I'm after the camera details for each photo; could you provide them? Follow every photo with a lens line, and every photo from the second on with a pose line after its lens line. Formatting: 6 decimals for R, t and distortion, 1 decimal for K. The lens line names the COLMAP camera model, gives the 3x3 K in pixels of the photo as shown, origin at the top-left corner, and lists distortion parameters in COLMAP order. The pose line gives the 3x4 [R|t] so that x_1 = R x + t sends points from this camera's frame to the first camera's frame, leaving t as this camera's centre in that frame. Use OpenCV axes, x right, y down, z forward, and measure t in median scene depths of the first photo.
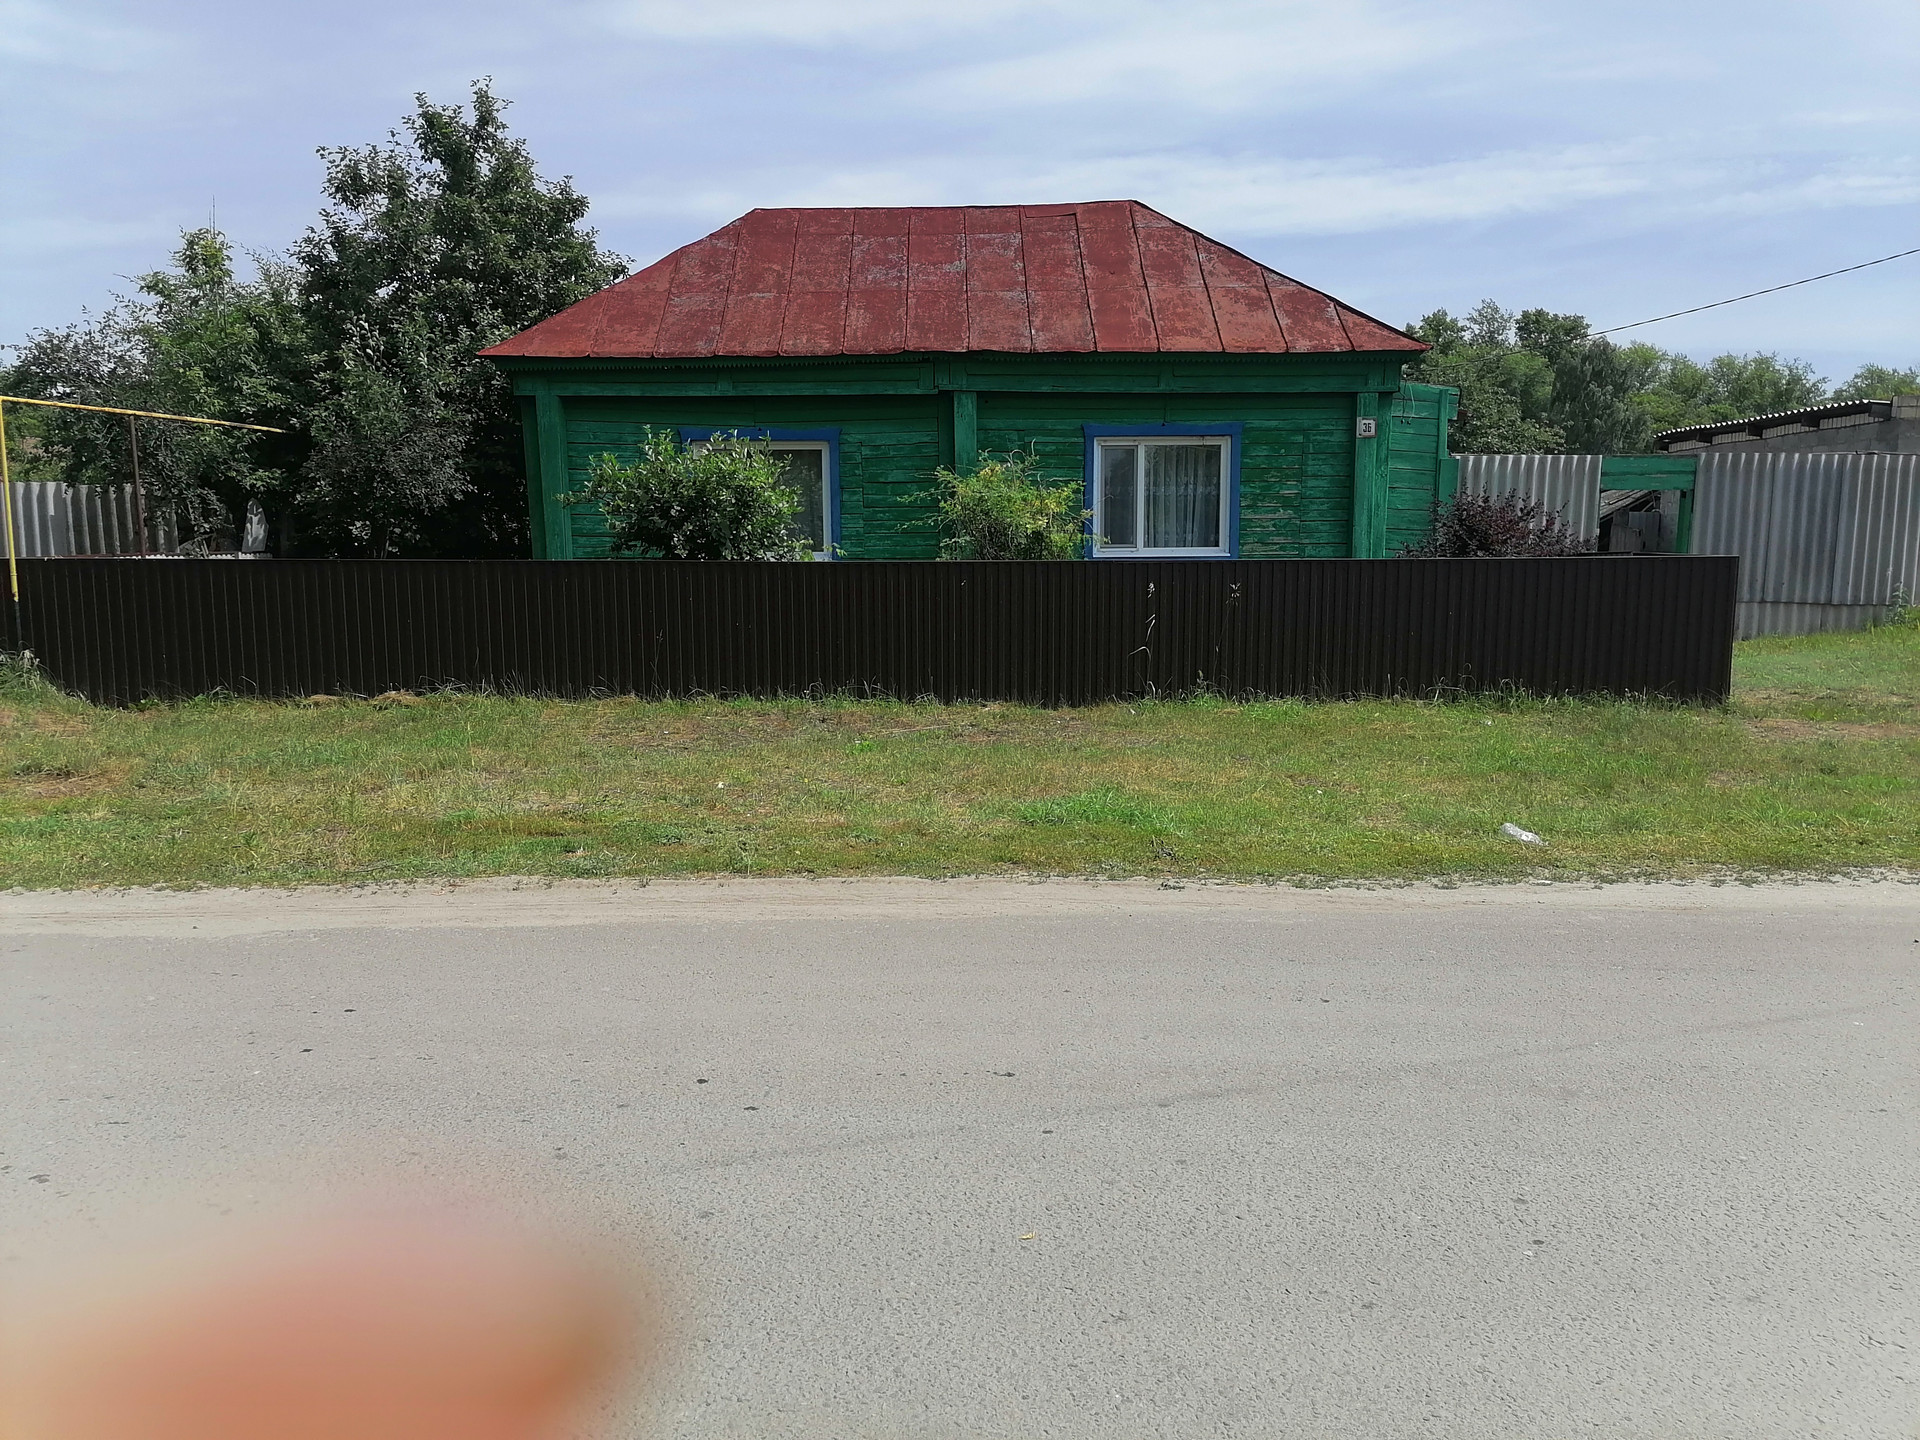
lens RADIAL K [[1439.6, 0, 947.9], [0, 1439.6, 718.7], [0, 0, 1]] dist [0.110529, -0.123818]
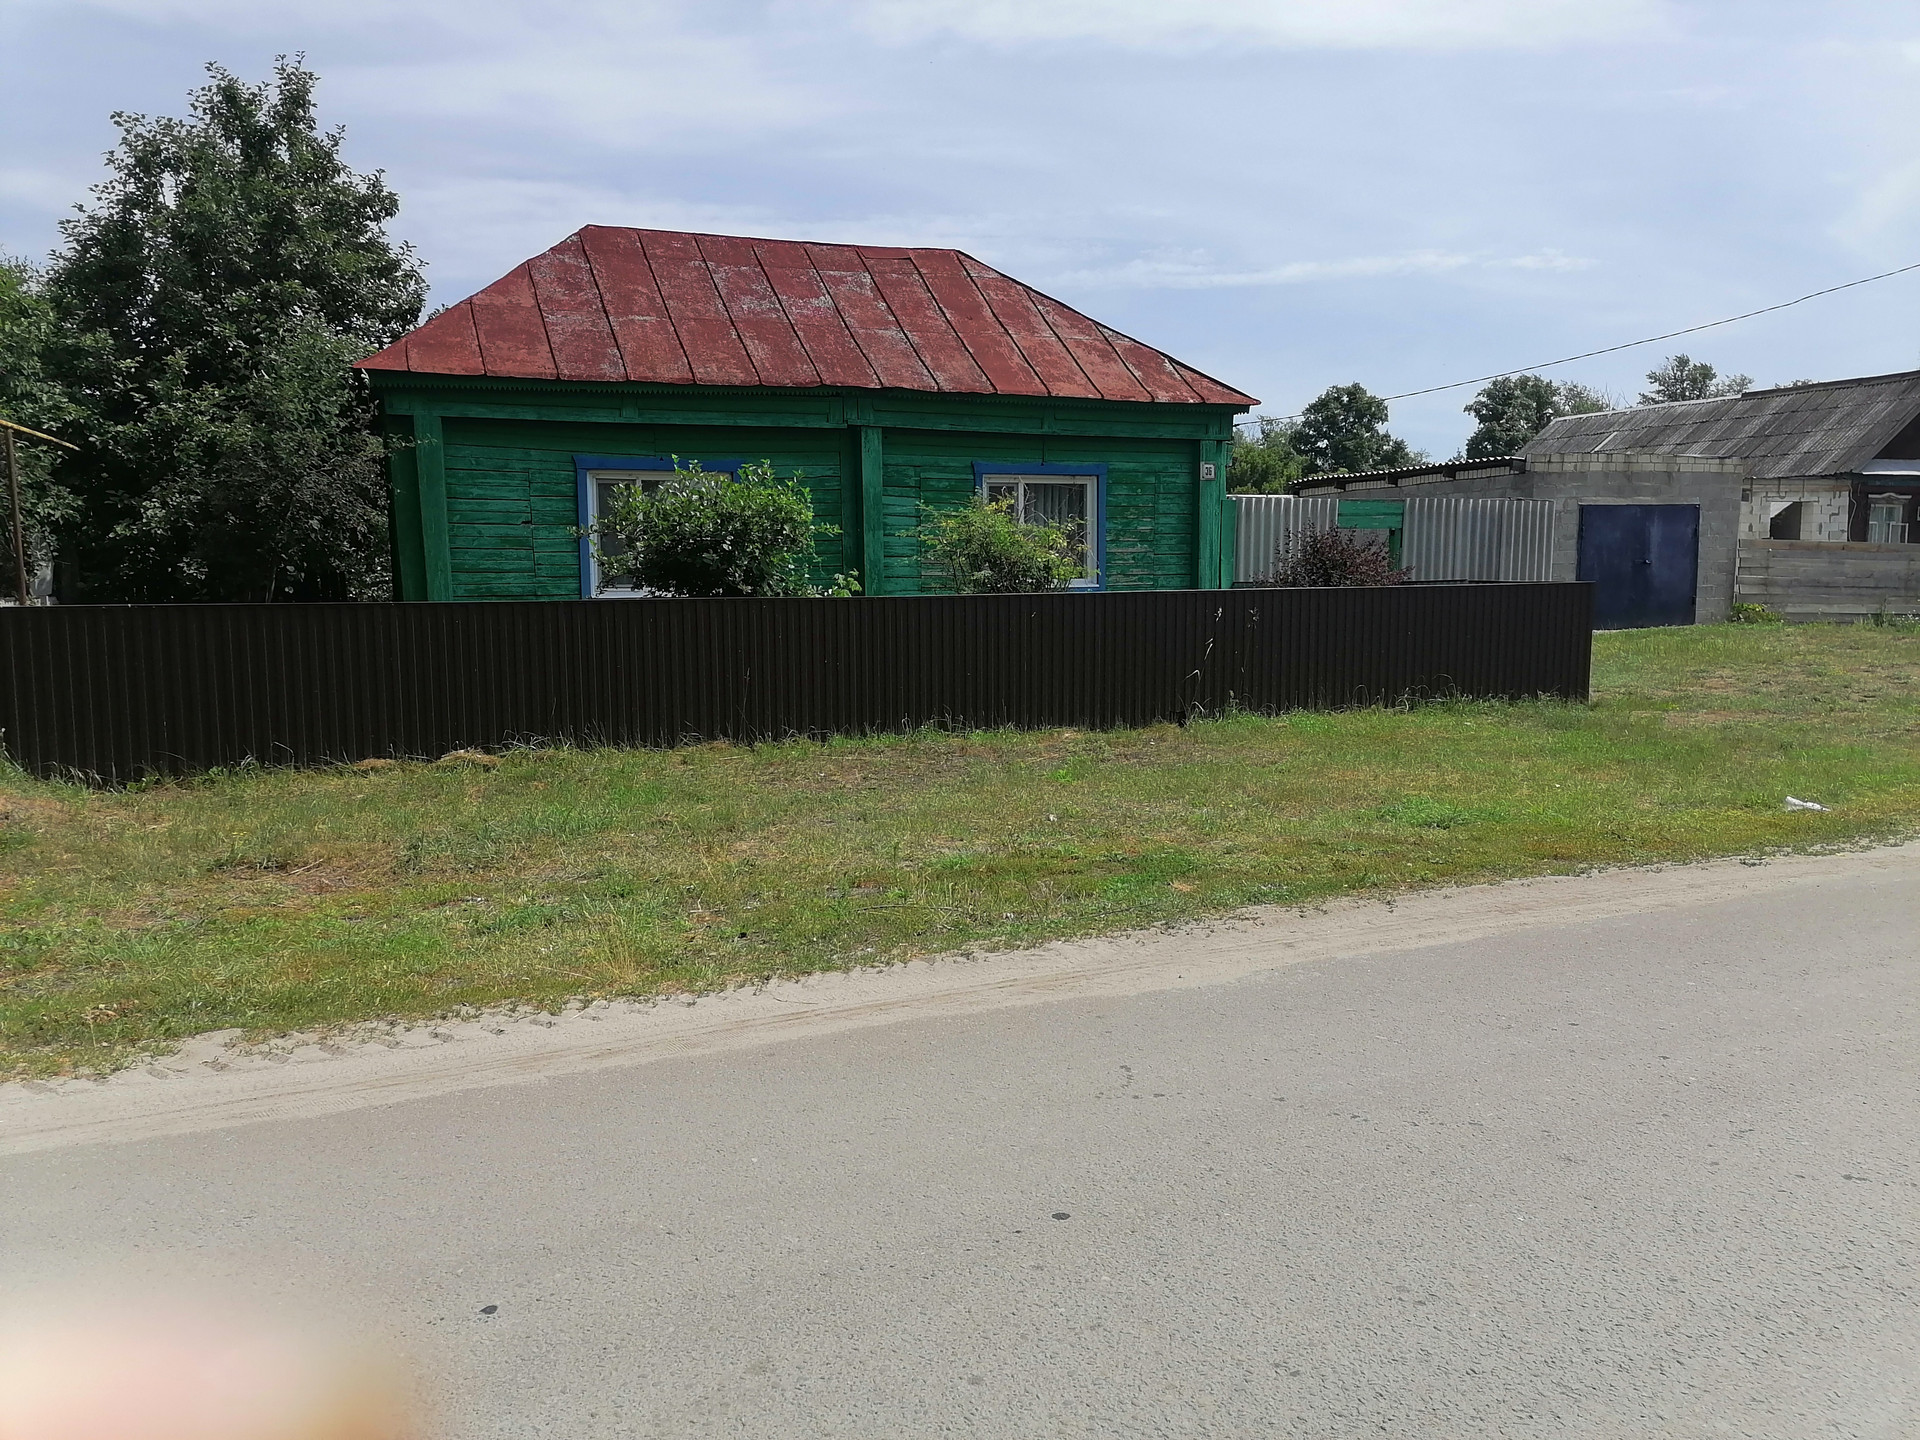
lens RADIAL K [[1439.6, 0, 947.9], [0, 1439.6, 718.7], [0, 0, 1]] dist [0.110529, -0.123818]
pose [[0.919692, -0.047608, 0.389745, -0.337158], [0.056050, 0.998375, -0.010310, -0.009300], [-0.388621, 0.031327, 0.920865, 0.055798]]
